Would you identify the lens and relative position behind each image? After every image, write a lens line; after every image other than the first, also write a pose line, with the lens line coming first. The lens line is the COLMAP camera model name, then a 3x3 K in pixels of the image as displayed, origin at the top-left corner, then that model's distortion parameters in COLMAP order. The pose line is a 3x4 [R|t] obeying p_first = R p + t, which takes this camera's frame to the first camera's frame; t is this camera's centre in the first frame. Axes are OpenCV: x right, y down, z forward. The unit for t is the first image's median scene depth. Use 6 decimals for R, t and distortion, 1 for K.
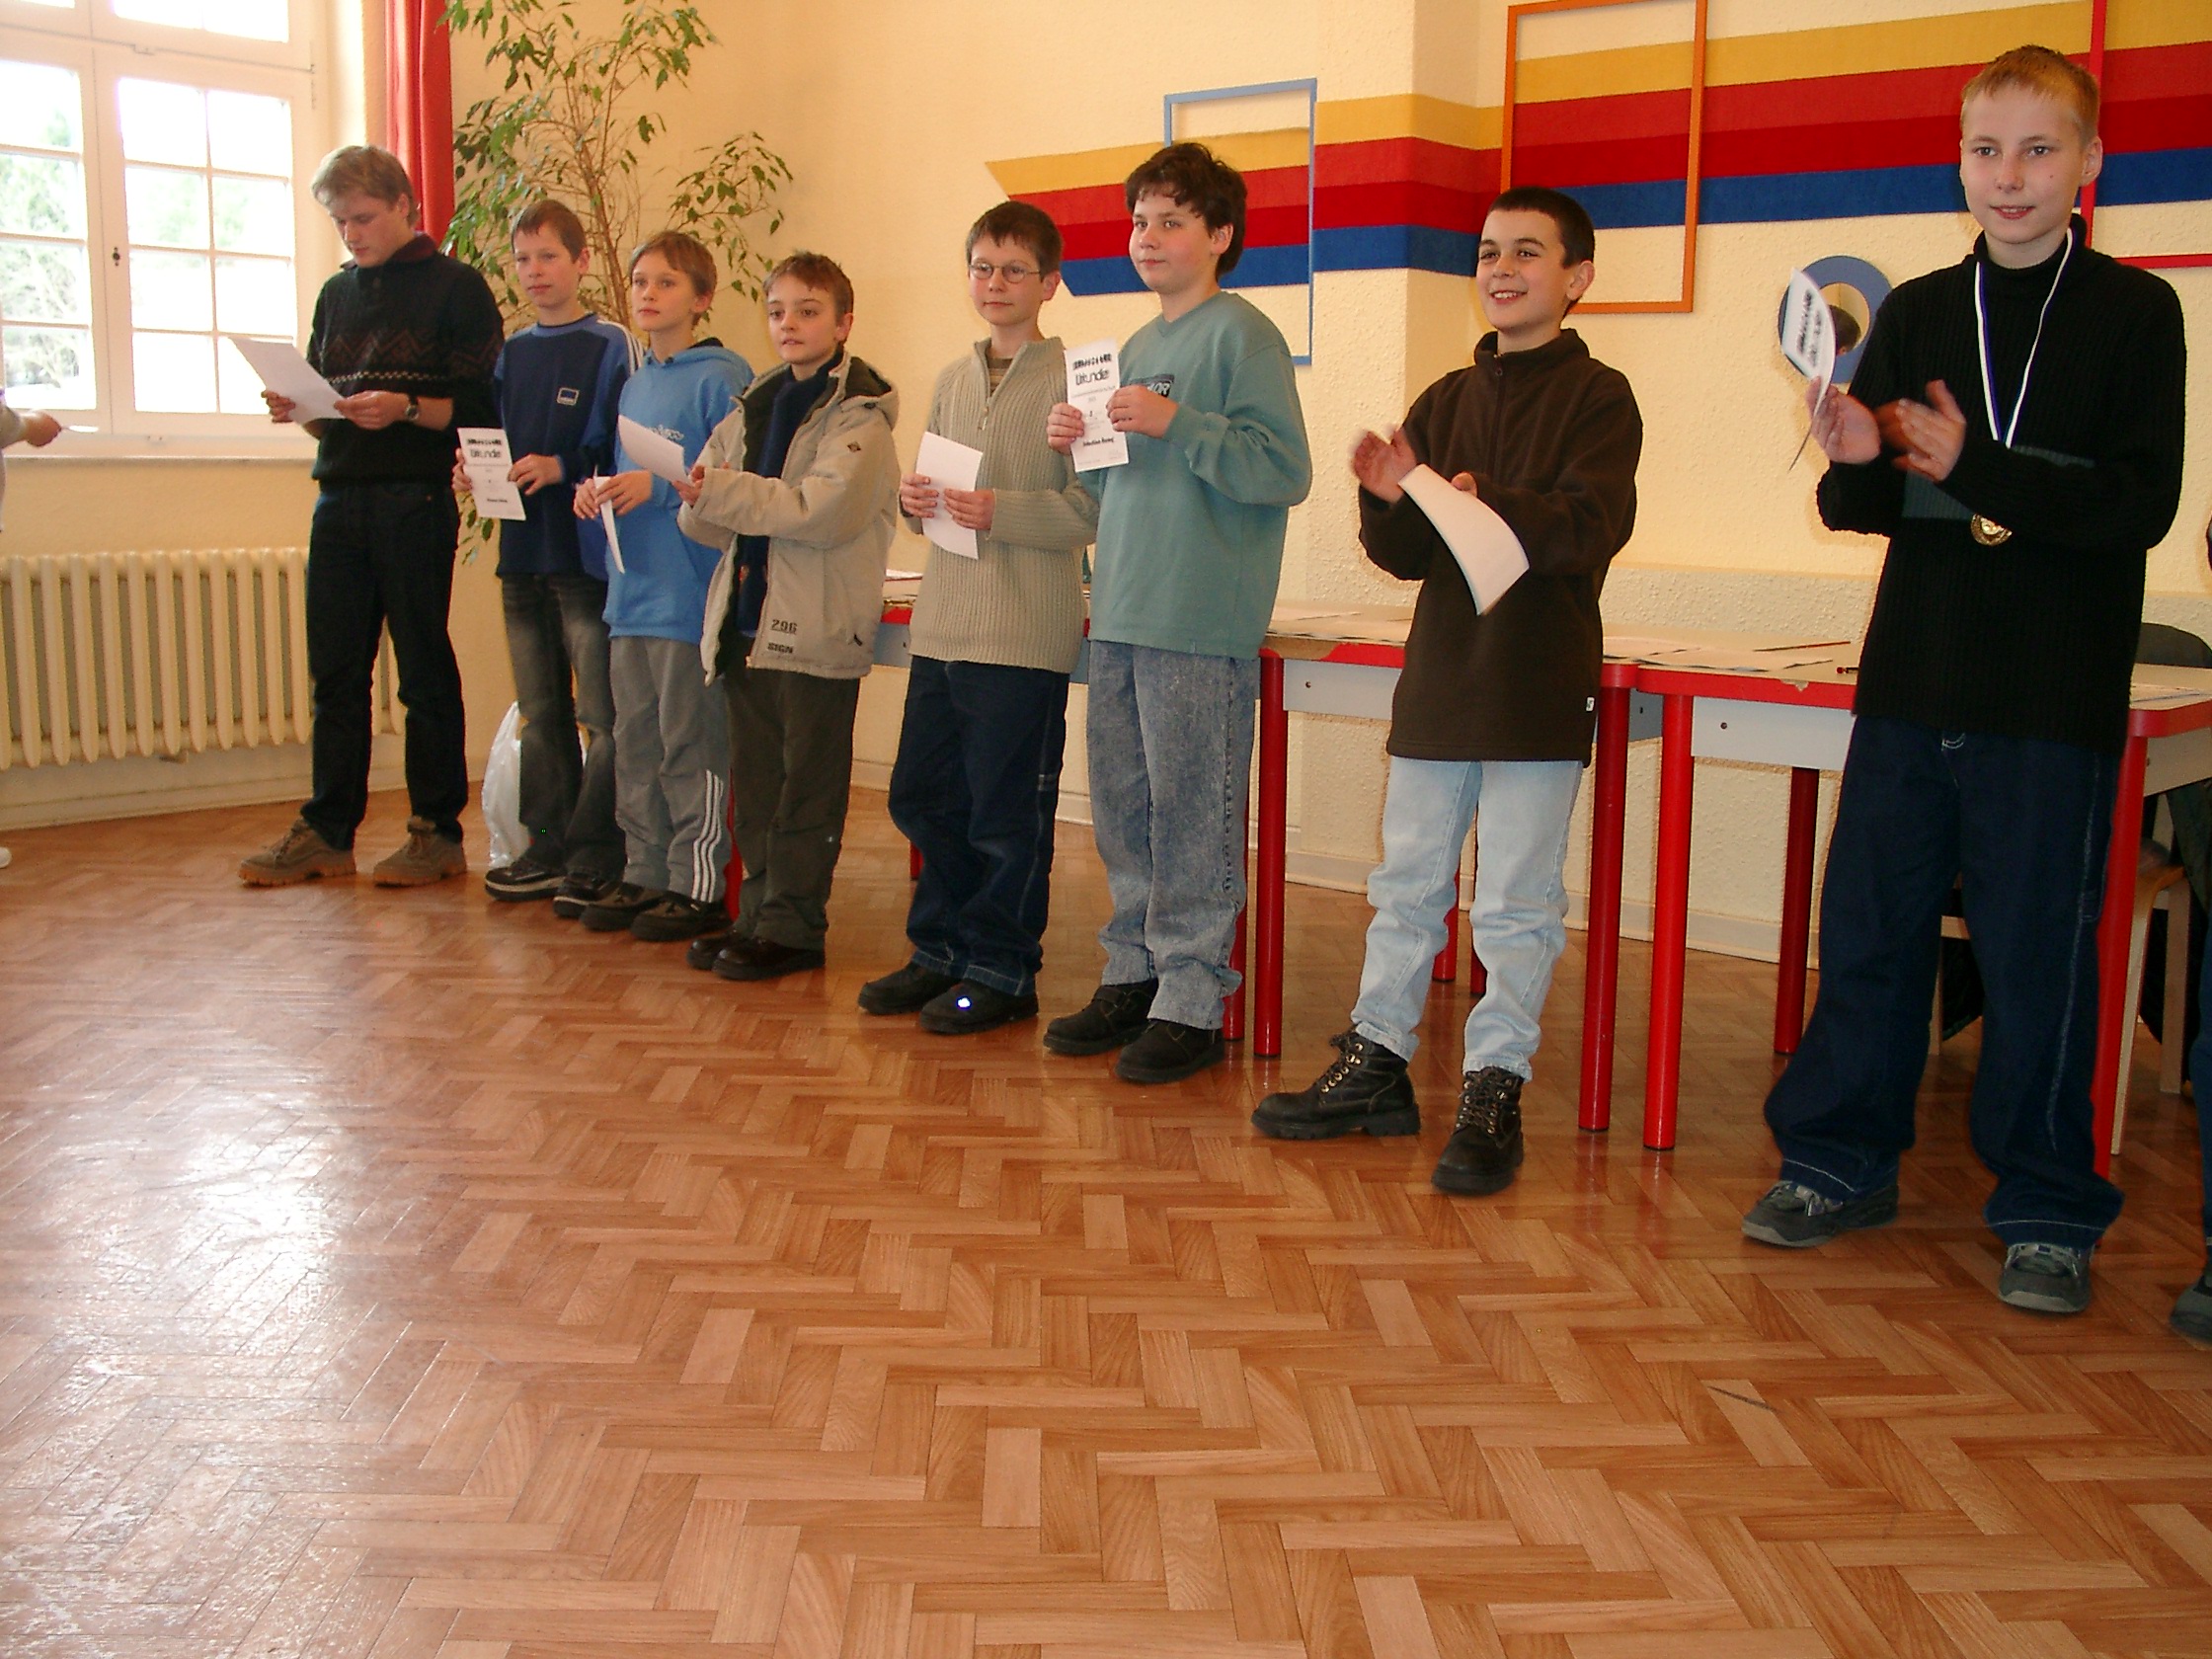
lens RADIAL K [[2291.6, 0, 1121.8], [0, 2291.6, 844.6], [0, 0, 1]] dist [-0.095605, 0.000000]
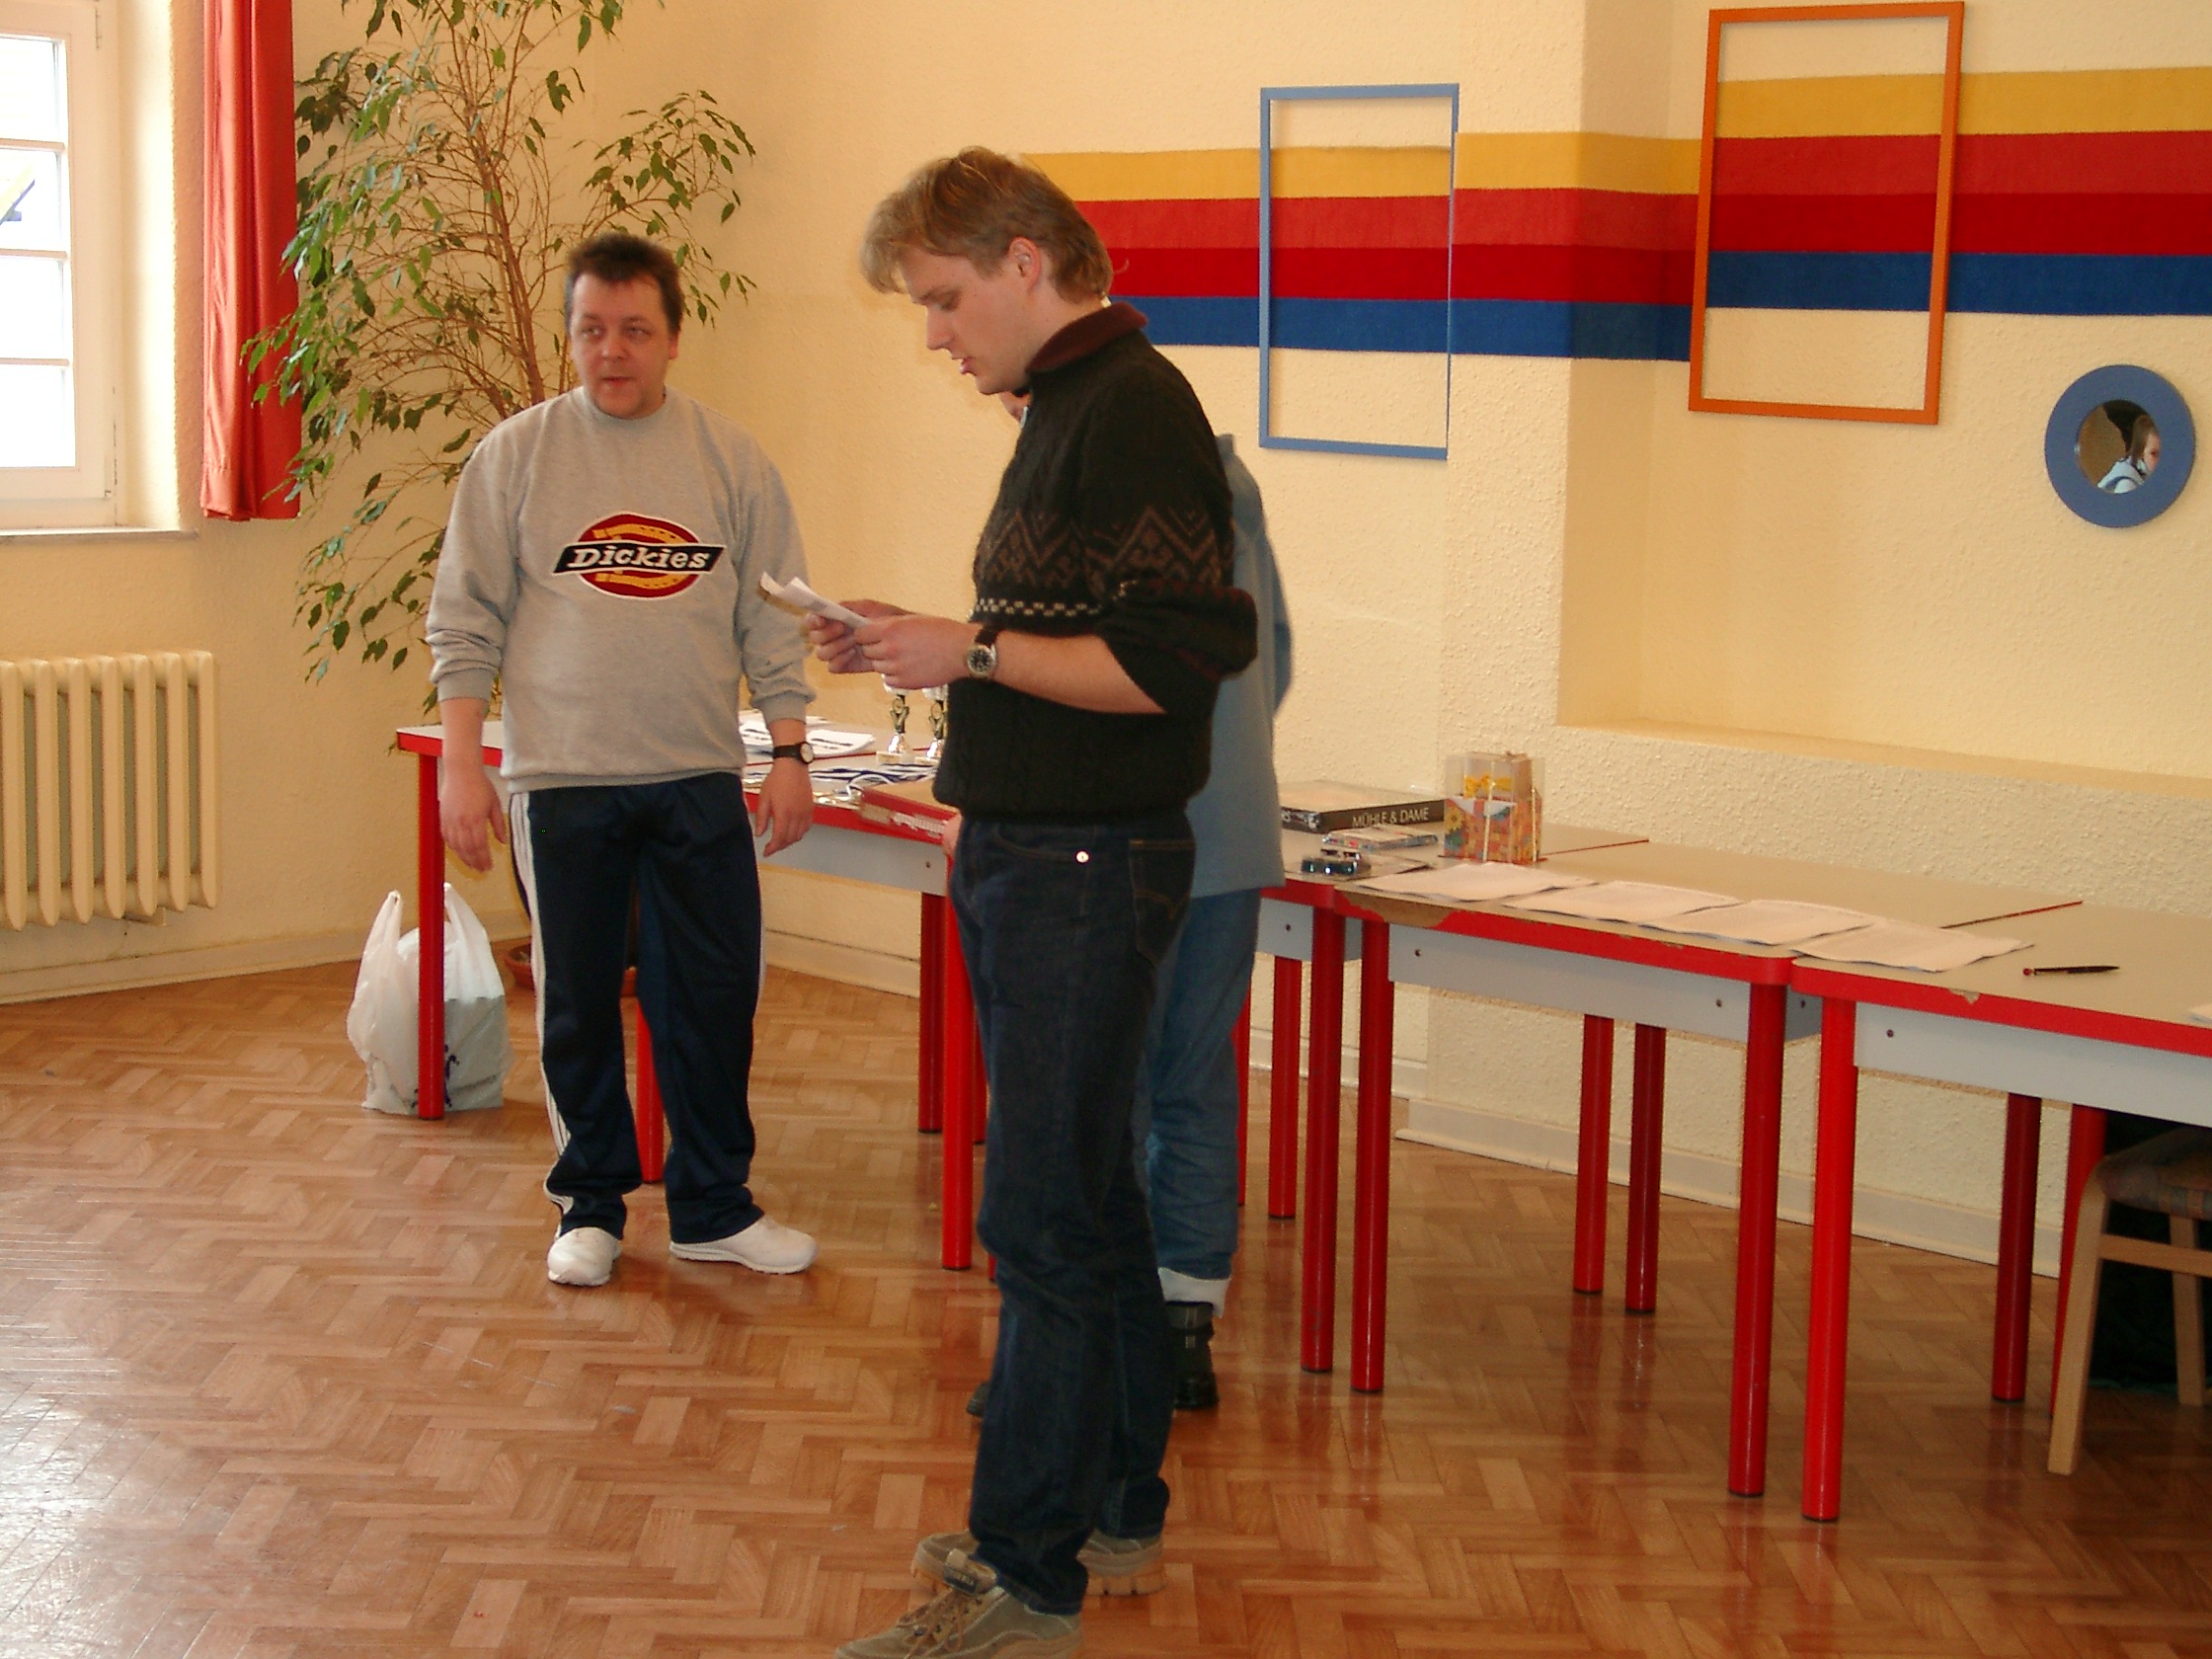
lens RADIAL K [[3798.9, 0, 1103.2], [0, 3798.9, 849.6], [0, 0, 1]] dist [0.058905, 0.000000]
pose [[0.999667, 0.009842, -0.023851, -0.001040], [-0.010362, 0.999709, -0.021787, -0.063174], [0.023629, 0.022026, 0.999478, -0.333568]]
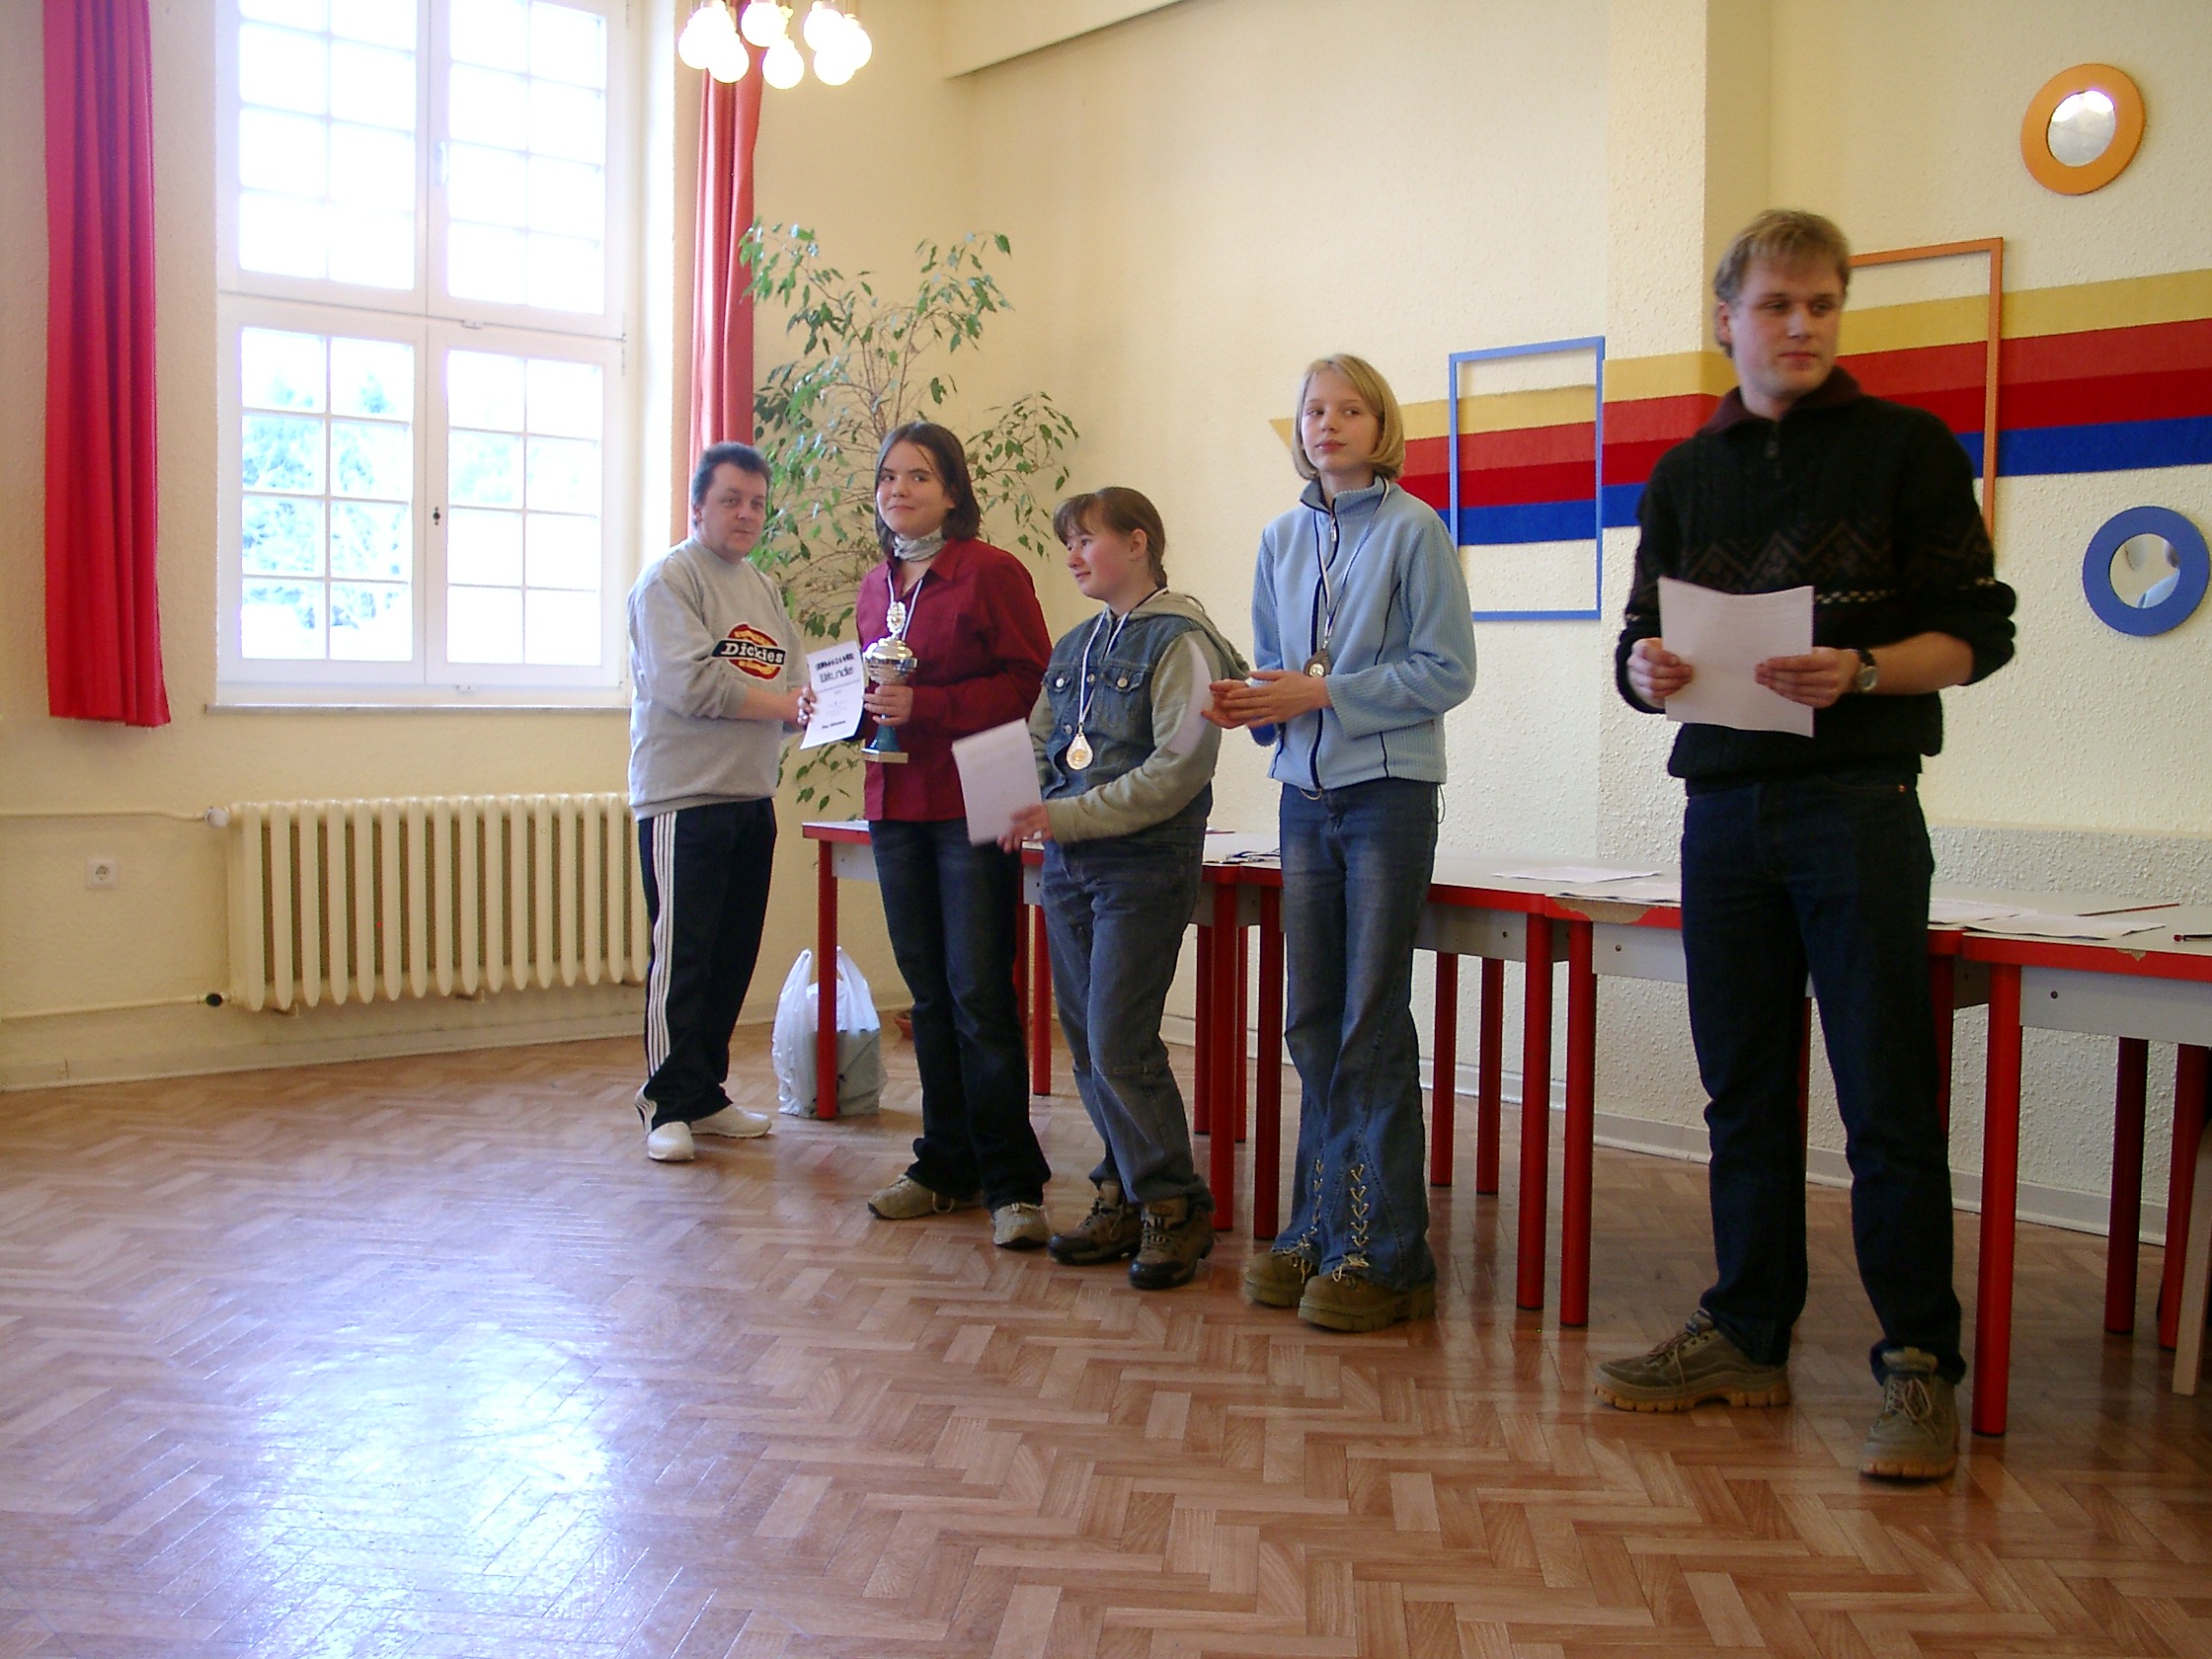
lens RADIAL K [[2291.6, 0, 1126.6], [0, 2291.6, 850.1], [0, 0, 1]] dist [-0.095605, 0.000000]
pose [[0.994206, 0.004262, -0.107404, -0.018110], [-0.015025, 0.994914, -0.099603, -0.008835], [0.106434, 0.100640, 0.989214, 0.003095]]
